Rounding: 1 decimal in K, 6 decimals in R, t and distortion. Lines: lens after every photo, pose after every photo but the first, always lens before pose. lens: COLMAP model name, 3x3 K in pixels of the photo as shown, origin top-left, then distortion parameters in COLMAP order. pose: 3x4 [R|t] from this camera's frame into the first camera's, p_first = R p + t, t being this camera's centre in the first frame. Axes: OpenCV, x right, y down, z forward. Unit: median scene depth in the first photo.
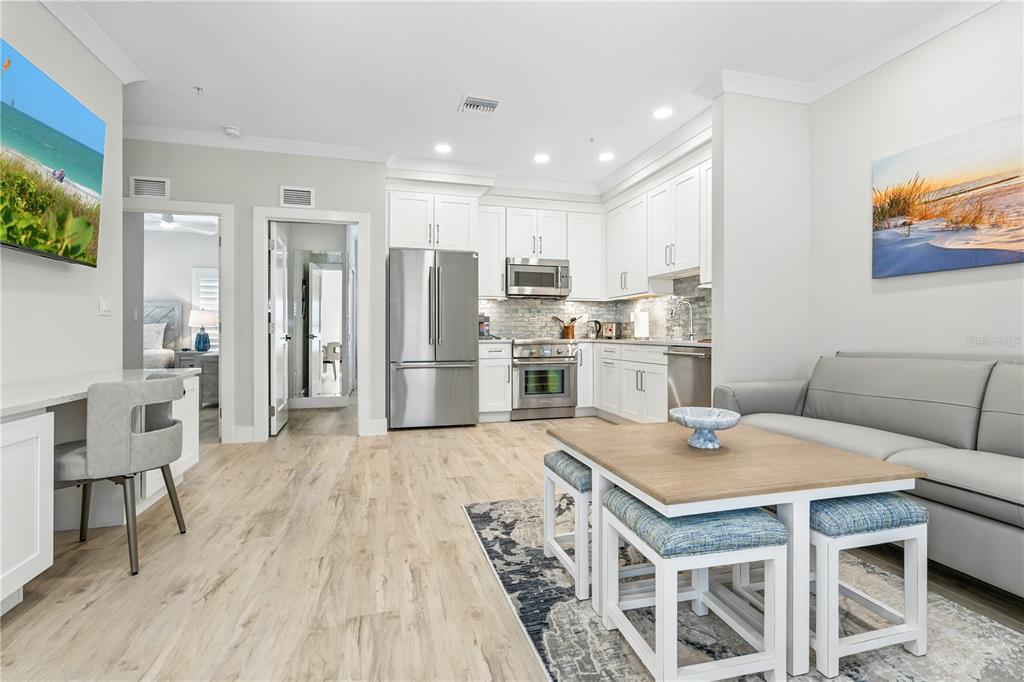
lens RADIAL K [[473.0, 0, 511.0], [0, 473.0, 332.8], [0, 0, 1]] dist [-0.002293, -0.000388]
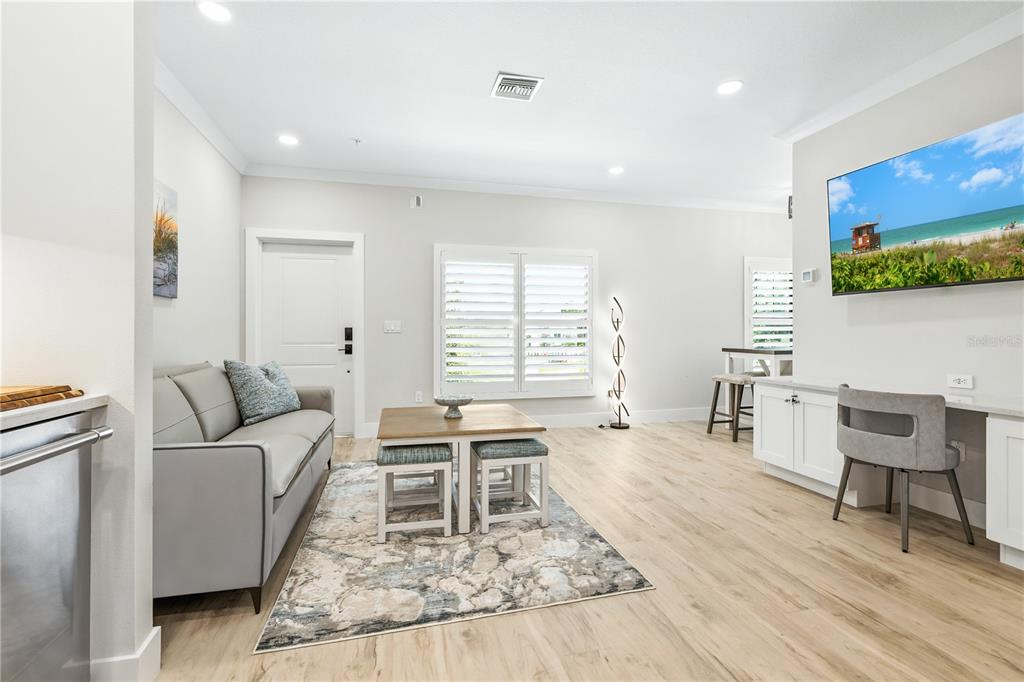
lens RADIAL K [[465.2, 0, 511.7], [0, 465.2, 332.3], [0, 0, 1]] dist [-0.004334, -0.000433]
pose [[-0.999654, -0.000272, 0.026295, 0.068933], [-0.000403, 0.999988, -0.004961, -0.023365], [-0.026293, -0.004970, -0.999642, 1.143755]]
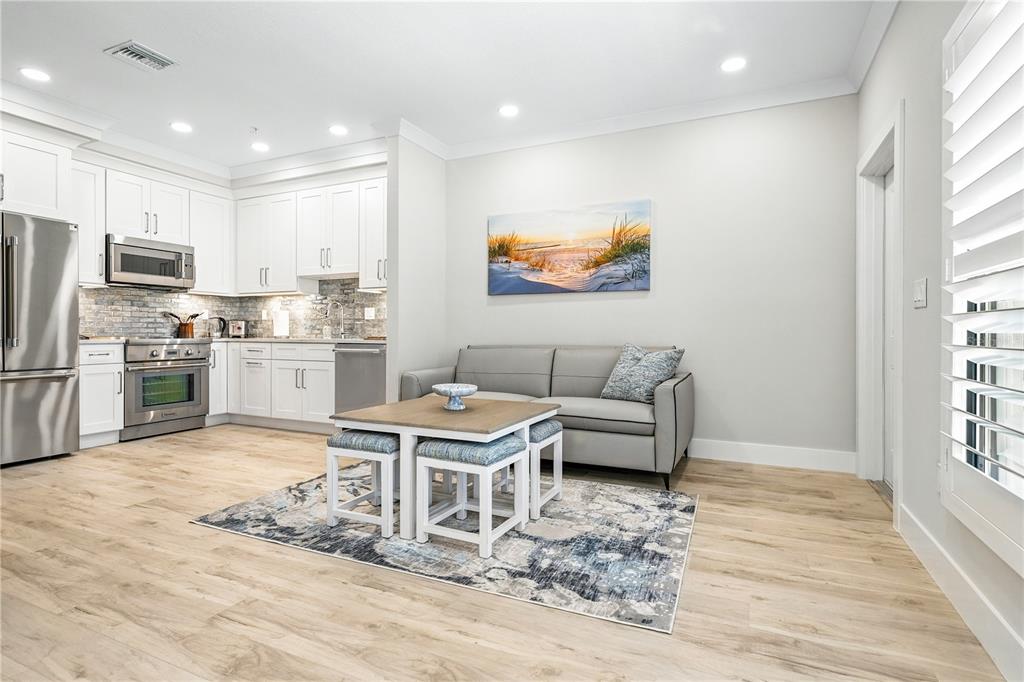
lens RADIAL K [[513.1, 0, 511.6], [0, 513.1, 335.2], [0, 0, 1]] dist [0.000297, 0.000823]
pose [[0.647845, -0.002114, 0.761769, -0.296006], [-0.003133, 0.999980, 0.005440, 0.000812], [-0.761766, -0.005911, 0.647826, -0.069382]]
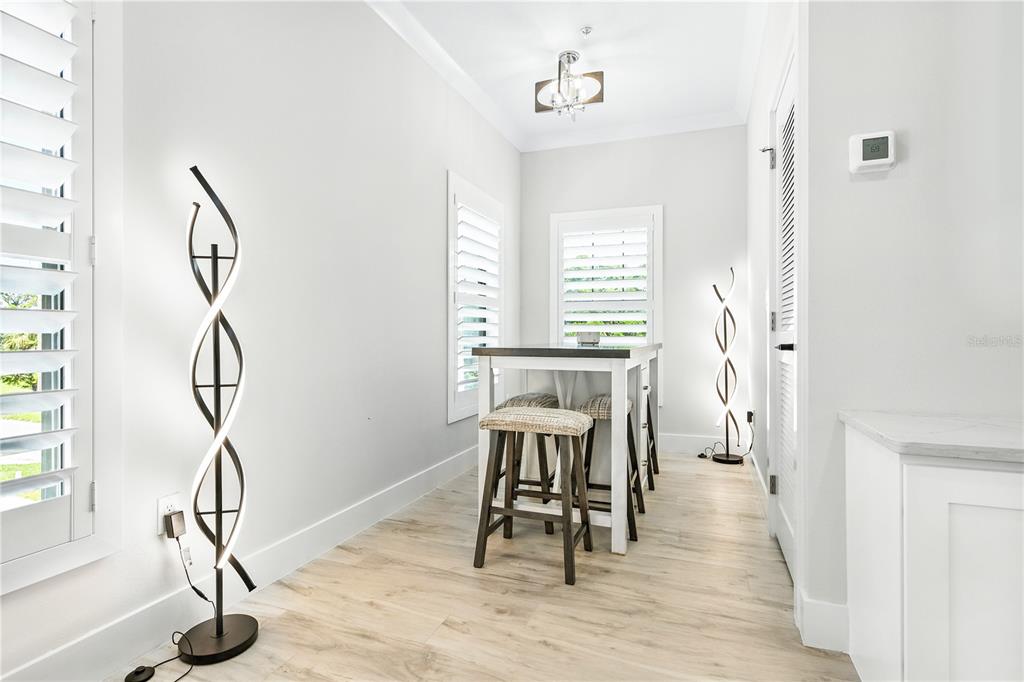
lens RADIAL K [[506.8, 0, 508.7], [0, 506.8, 337.3], [0, 0, 1]] dist [-0.001050, -0.000333]
pose [[-0.596680, 0.002370, -0.802476, -0.019225], [0.001359, 0.999997, 0.001943, -0.000304], [0.802478, 0.000069, -0.596682, 0.244533]]
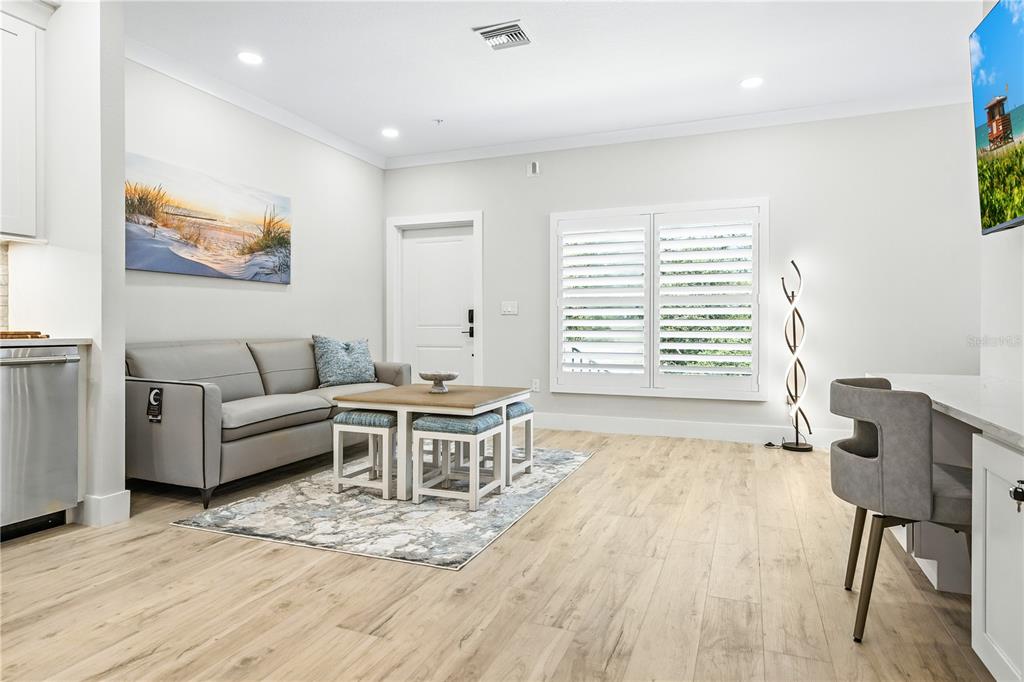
lens RADIAL K [[596.7, 0, 508.6], [0, 596.7, 328.8], [0, 0, 1]] dist [0.001214, -0.000607]
pose [[-0.794765, -0.003952, 0.606905, -0.457517], [-0.003810, 0.999992, 0.001522, 0.004502], [-0.606905, -0.001103, -0.794773, 1.086787]]
